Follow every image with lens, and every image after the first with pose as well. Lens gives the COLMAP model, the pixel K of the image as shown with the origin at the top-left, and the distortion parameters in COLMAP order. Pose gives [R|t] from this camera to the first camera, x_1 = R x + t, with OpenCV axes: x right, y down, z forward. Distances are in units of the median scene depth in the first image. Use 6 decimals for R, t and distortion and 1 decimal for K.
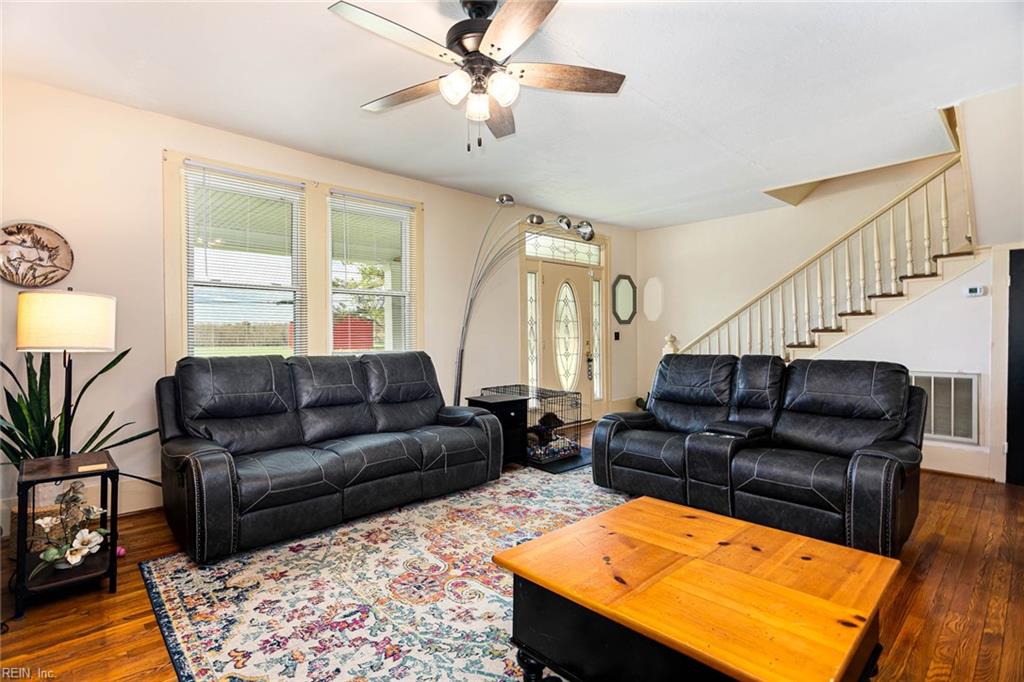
lens RADIAL K [[495.7, 0, 522.7], [0, 495.7, 338.7], [0, 0, 1]] dist [-0.015002, 0.006303]
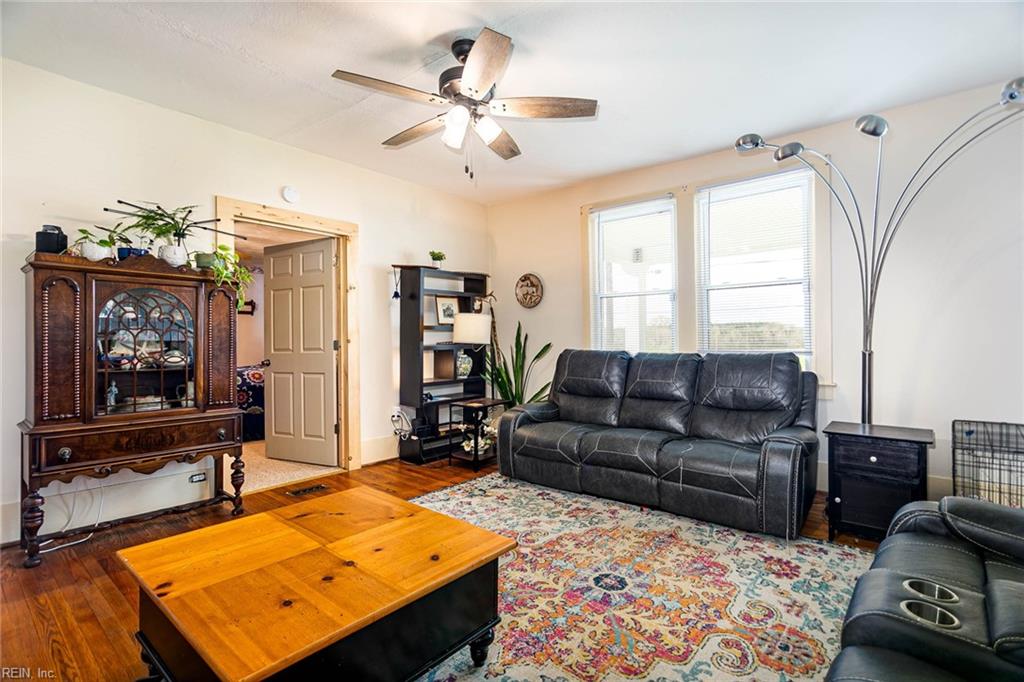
lens RADIAL K [[495.7, 0, 506.7], [0, 495.7, 337.0], [0, 0, 1]] dist [-0.015002, 0.006303]
pose [[0.086547, -0.000947, -0.996247, 0.863266], [0.002832, 0.999996, -0.000704, 0.001628], [0.996244, -0.002760, 0.086550, 0.783790]]
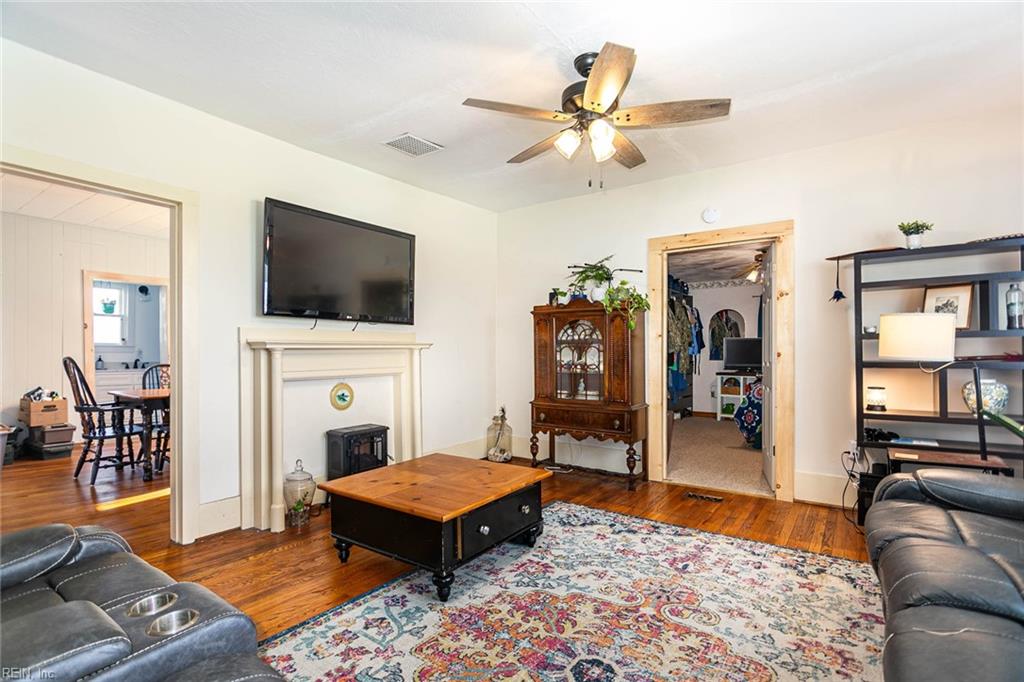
lens RADIAL K [[495.7, 0, 507.2], [0, 495.7, 348.0], [0, 0, 1]] dist [-0.015002, 0.006303]
pose [[-0.988164, 0.004707, -0.153328, 0.229255], [0.006184, 0.999939, -0.009154, 0.001948], [0.153275, -0.009993, -0.988133, 1.677595]]
